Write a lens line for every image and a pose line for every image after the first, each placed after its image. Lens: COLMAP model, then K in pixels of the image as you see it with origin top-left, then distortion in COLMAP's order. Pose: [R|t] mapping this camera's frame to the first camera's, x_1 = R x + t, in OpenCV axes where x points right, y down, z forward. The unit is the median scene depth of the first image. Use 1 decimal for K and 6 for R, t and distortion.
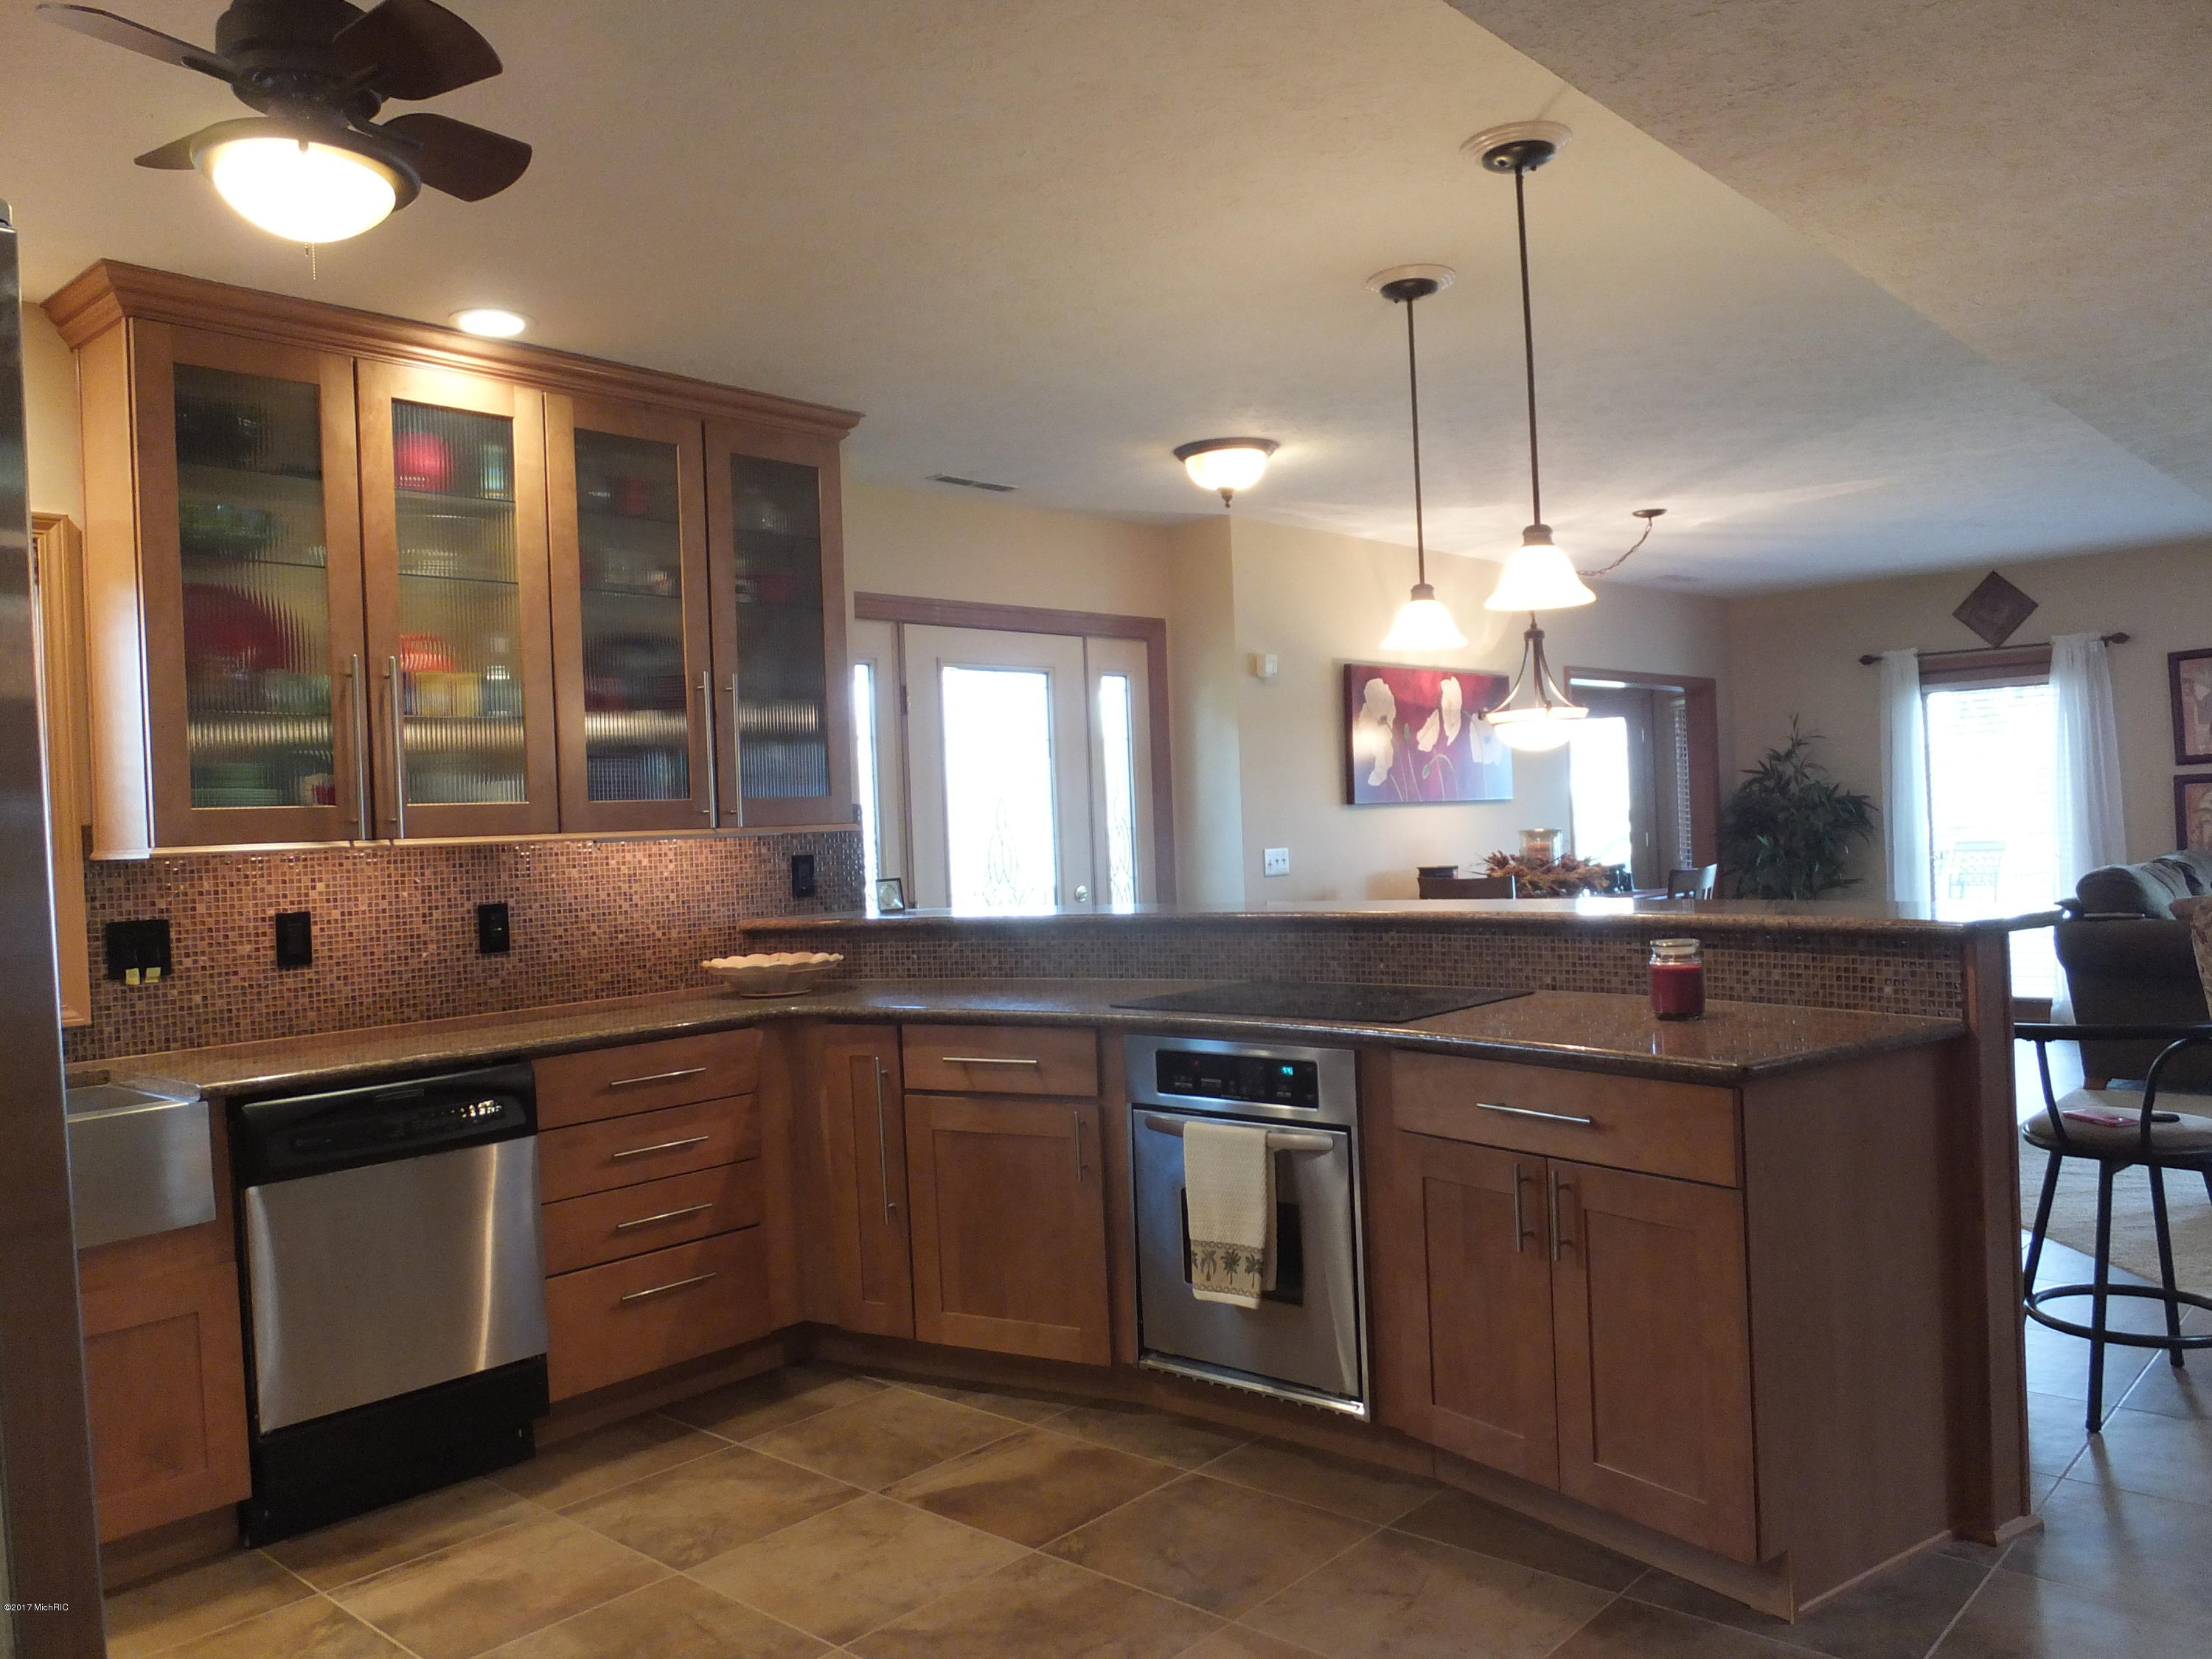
lens RADIAL K [[1676.6, 0, 1106.0], [0, 1676.6, 829.5], [0, 0, 1]] dist [0.006978, 0.003711]
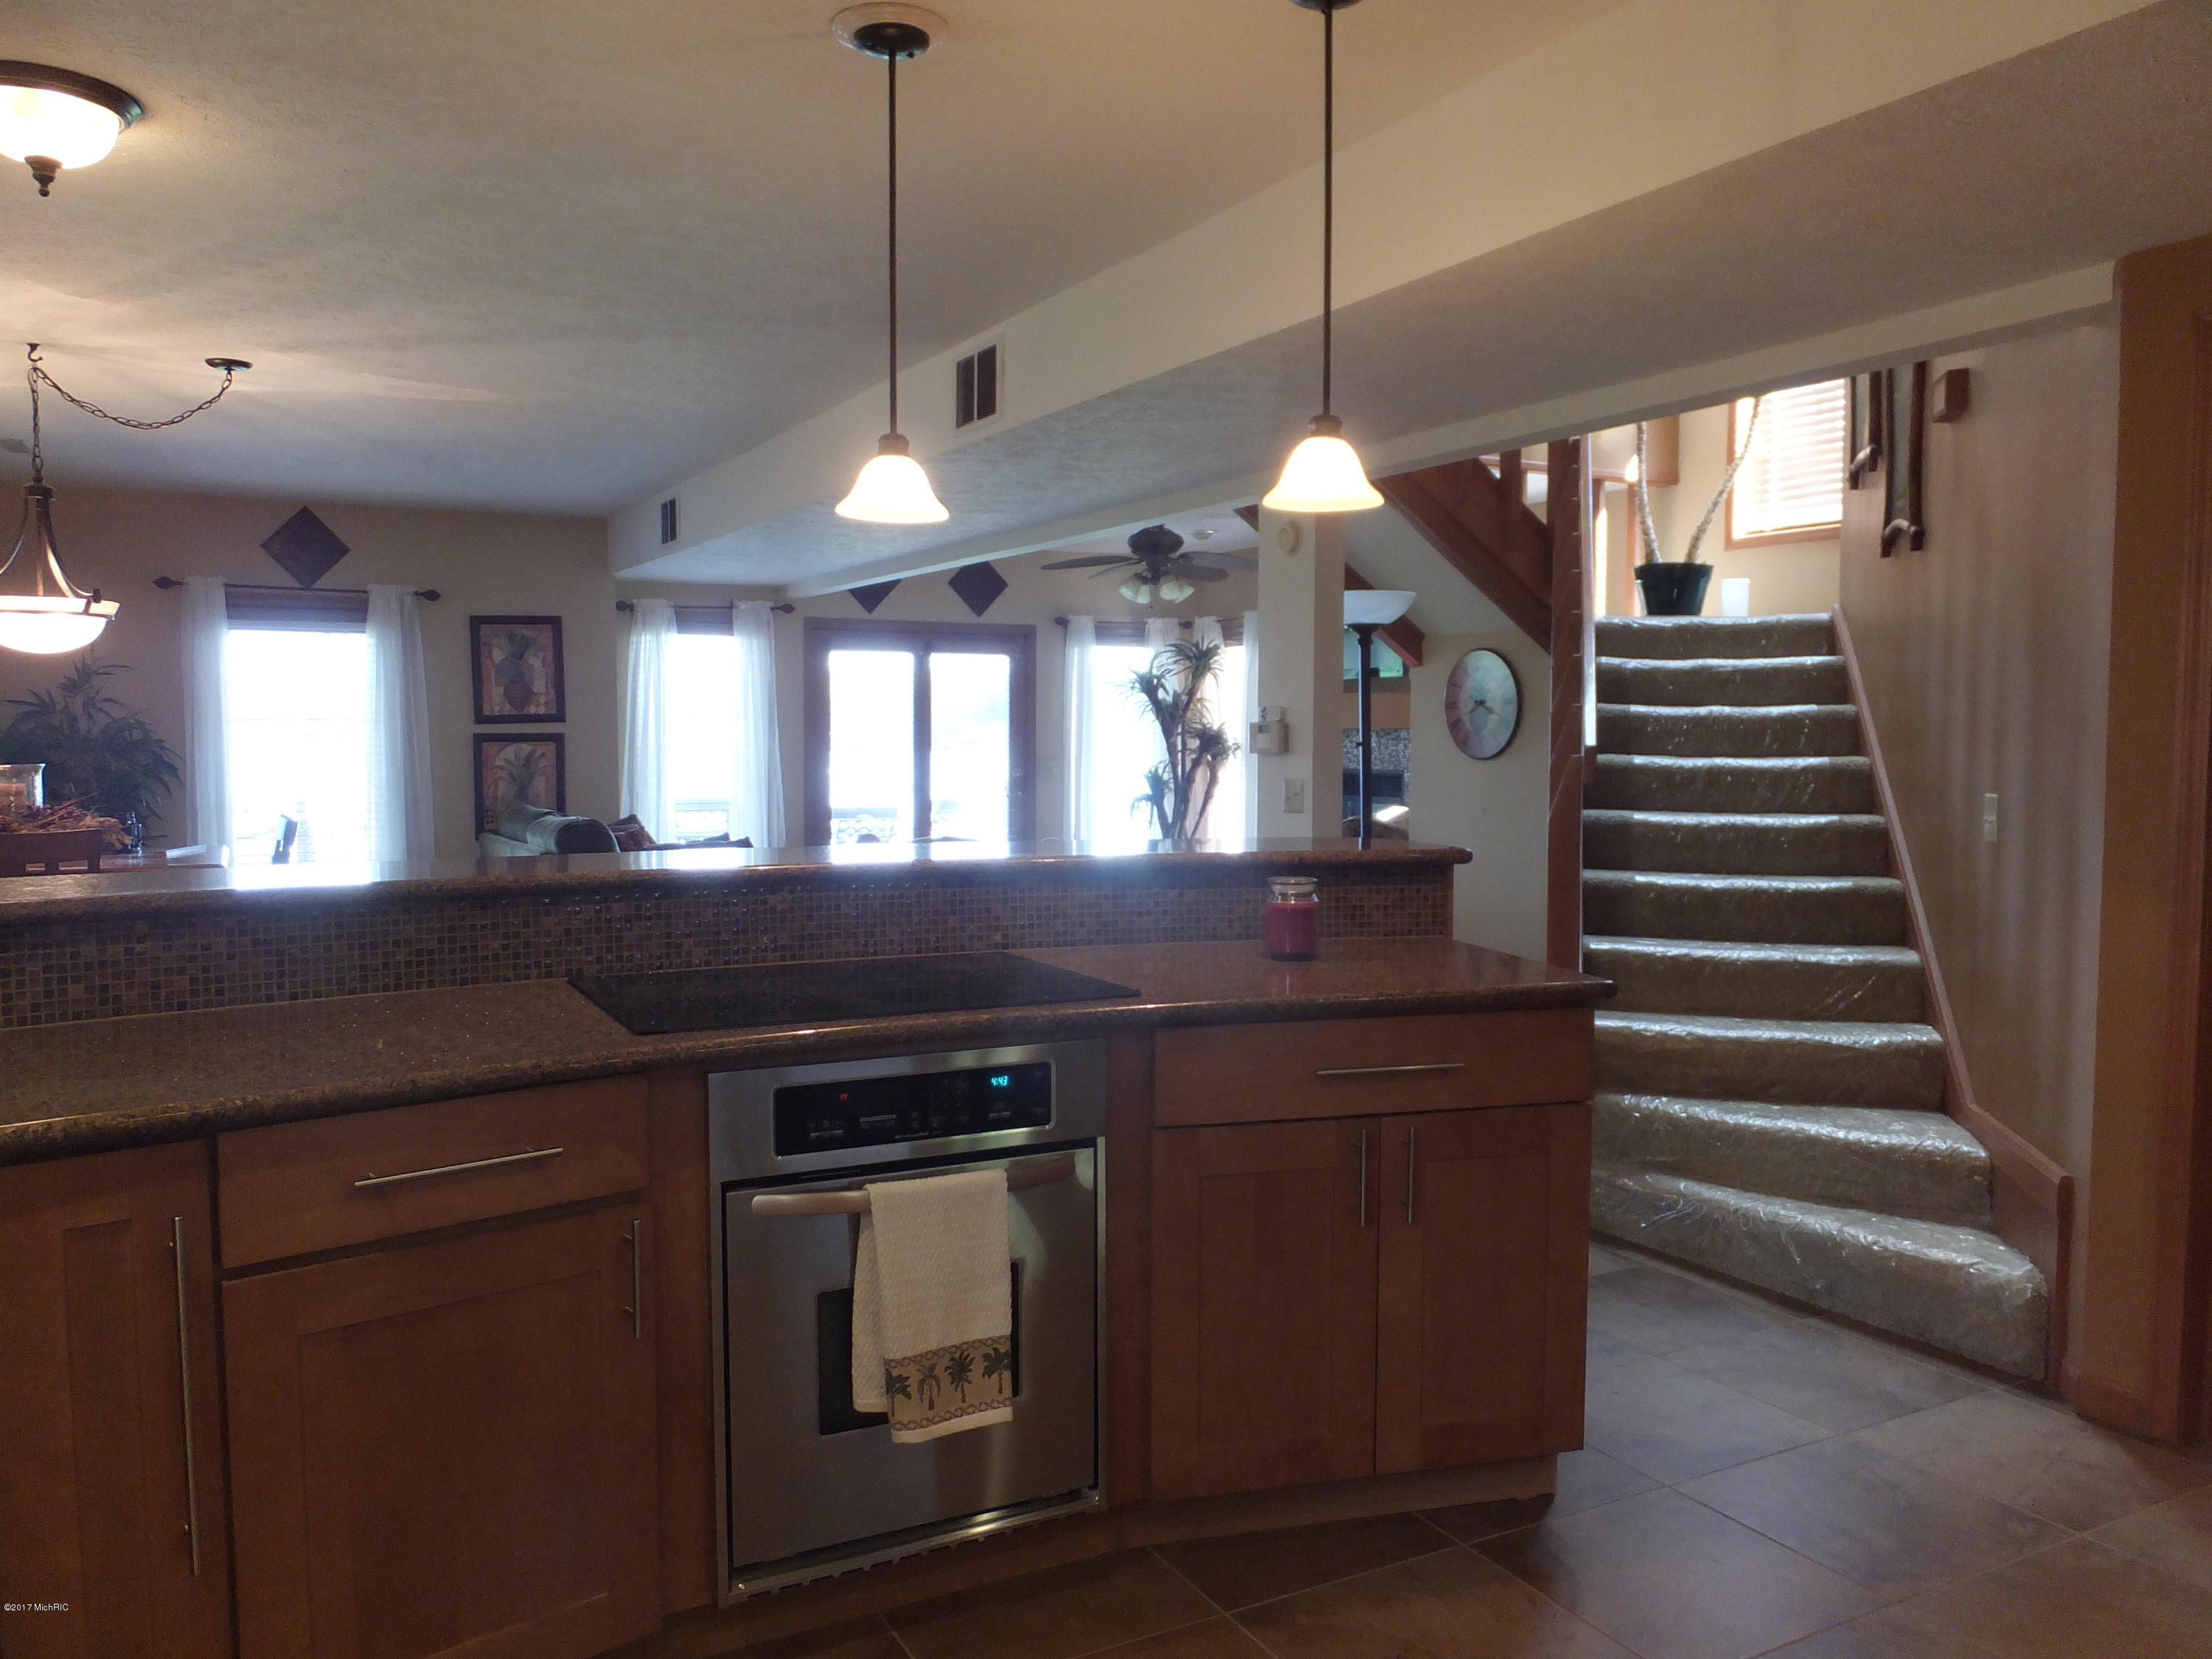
lens RADIAL K [[1669.1, 0, 1094.2], [0, 1669.1, 846.5], [0, 0, 1]] dist [0.002068, 0.004897]
pose [[0.347070, -0.015545, 0.937711, -0.261302], [-0.014300, 0.999659, 0.021864, 0.012682], [-0.937730, -0.020997, 0.346729, 0.340922]]
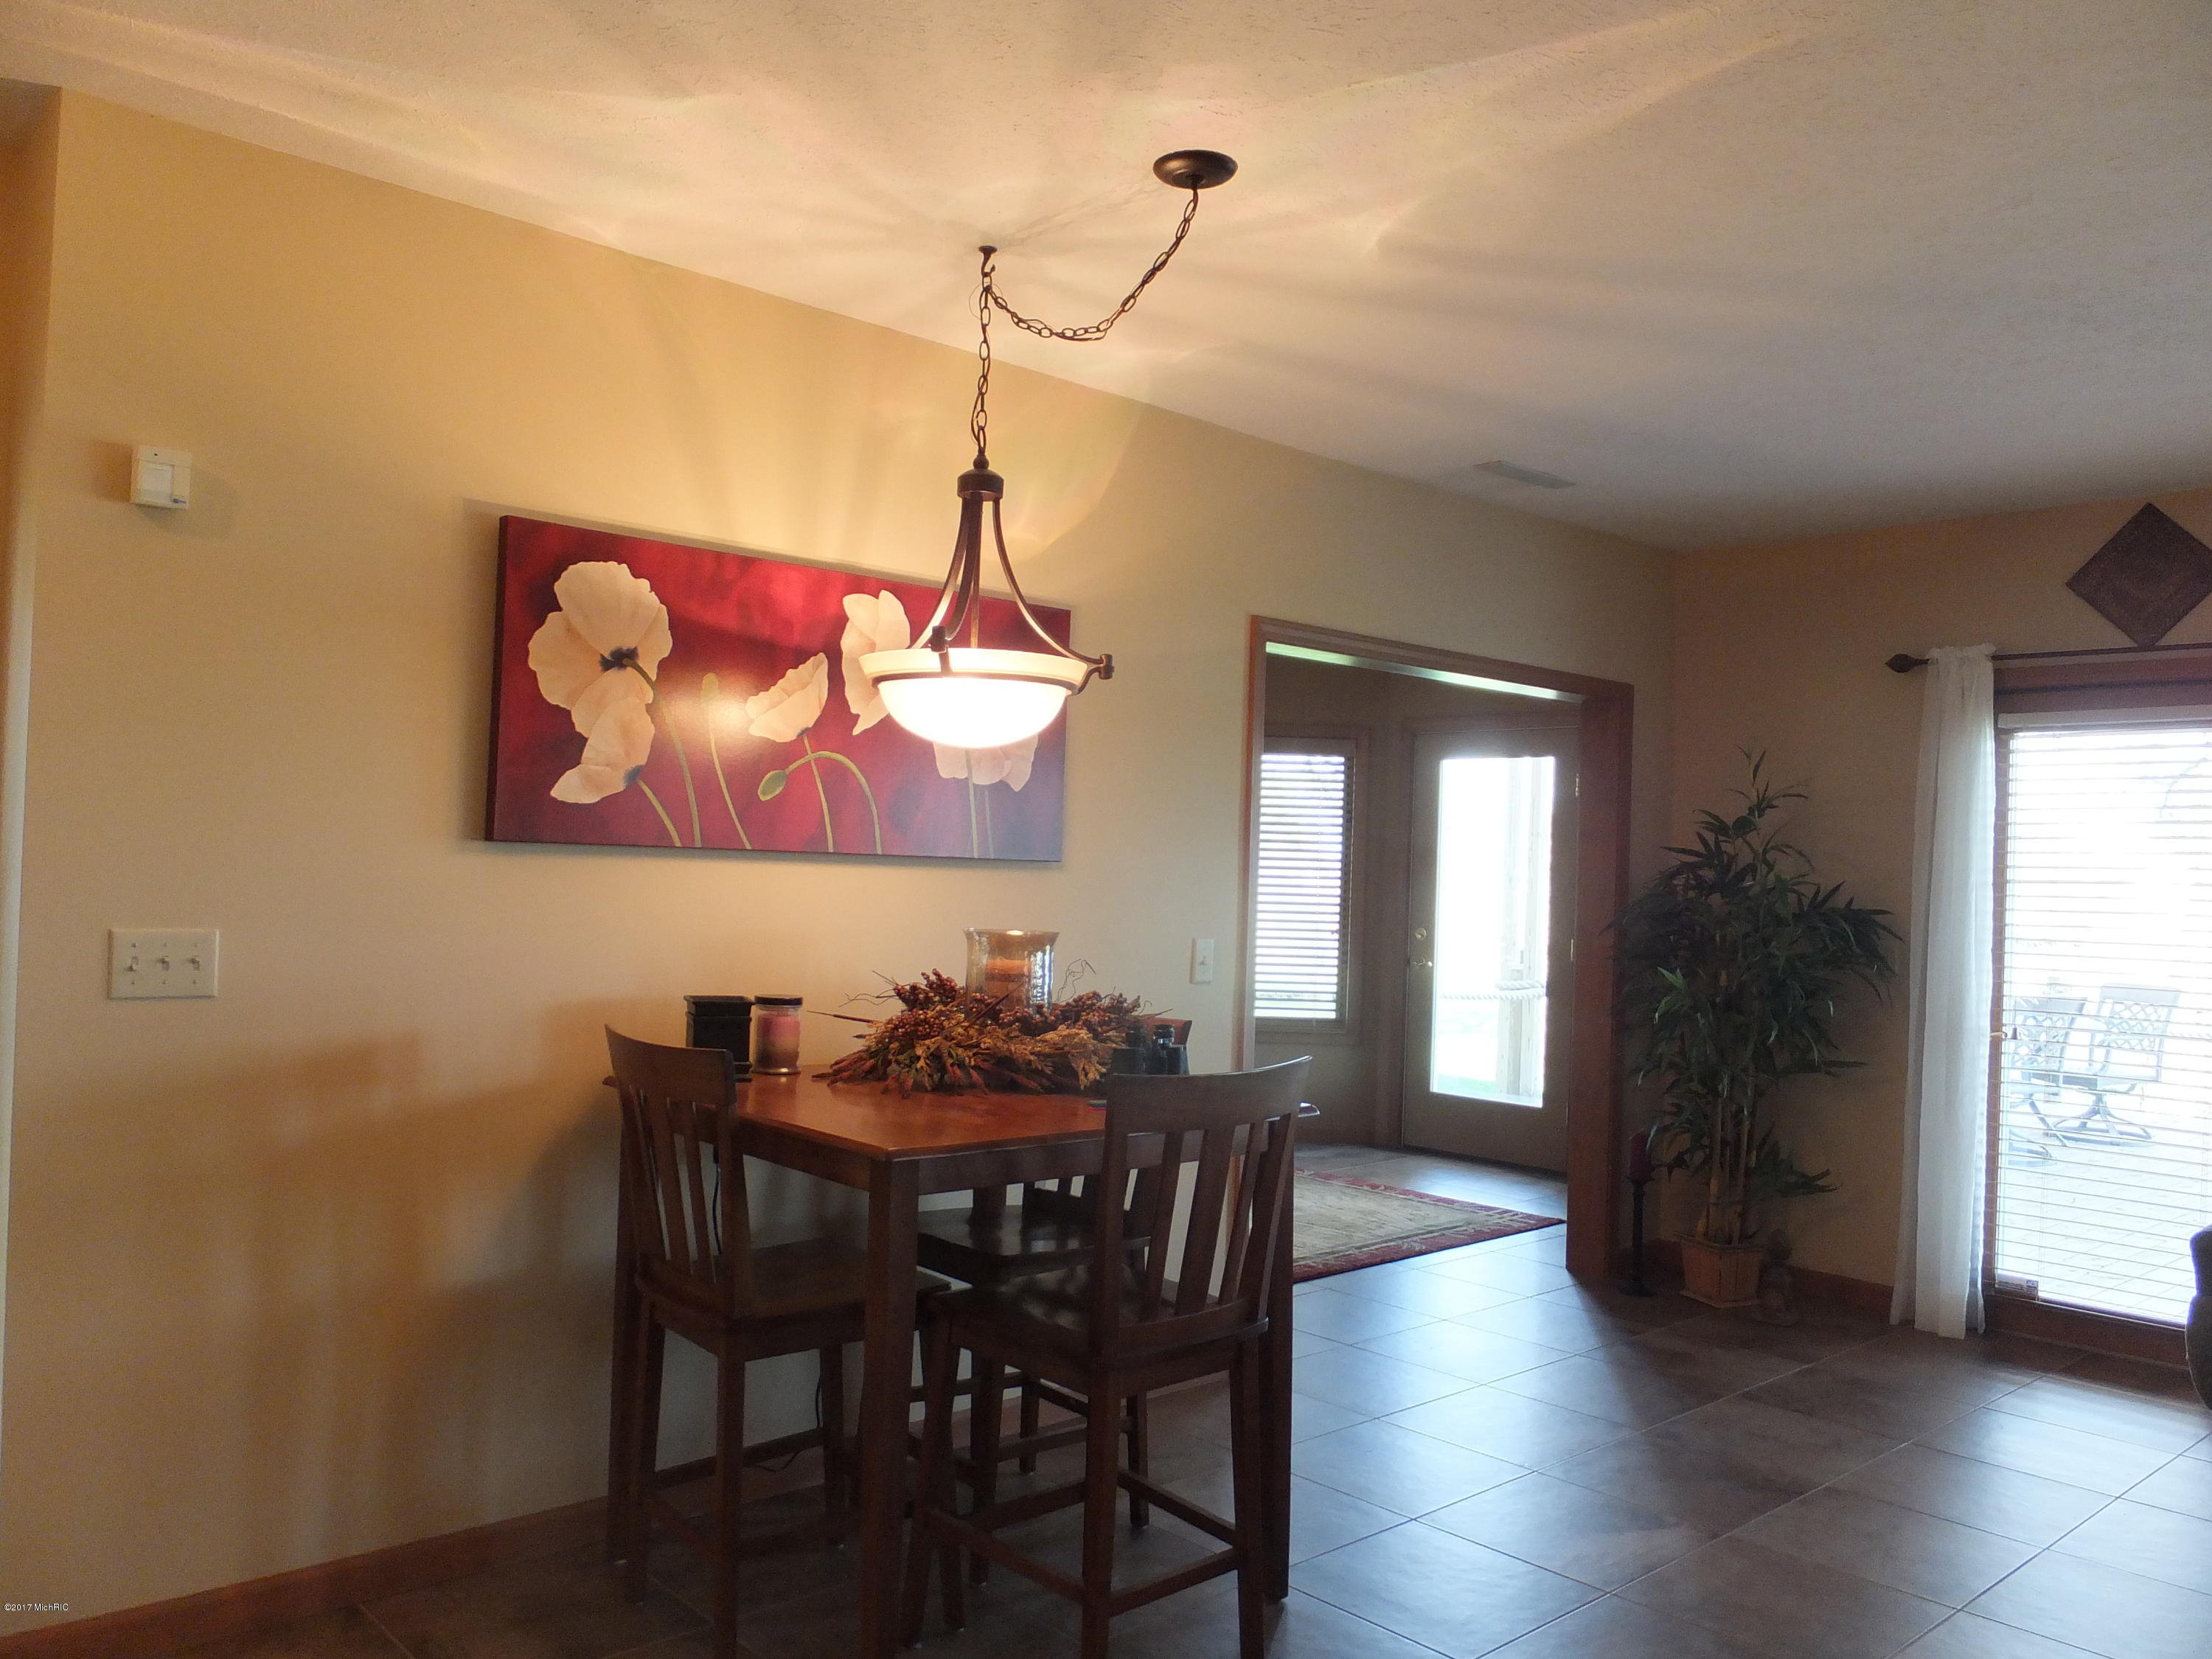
lens RADIAL K [[1669.1, 0, 1094.2], [0, 1669.1, 846.5], [0, 0, 1]] dist [0.002068, 0.004897]
pose [[0.991736, 0.075278, -0.103894, 0.346653], [-0.076807, 0.996988, -0.010794, -0.020911], [0.102768, 0.018685, 0.994530, 0.591468]]
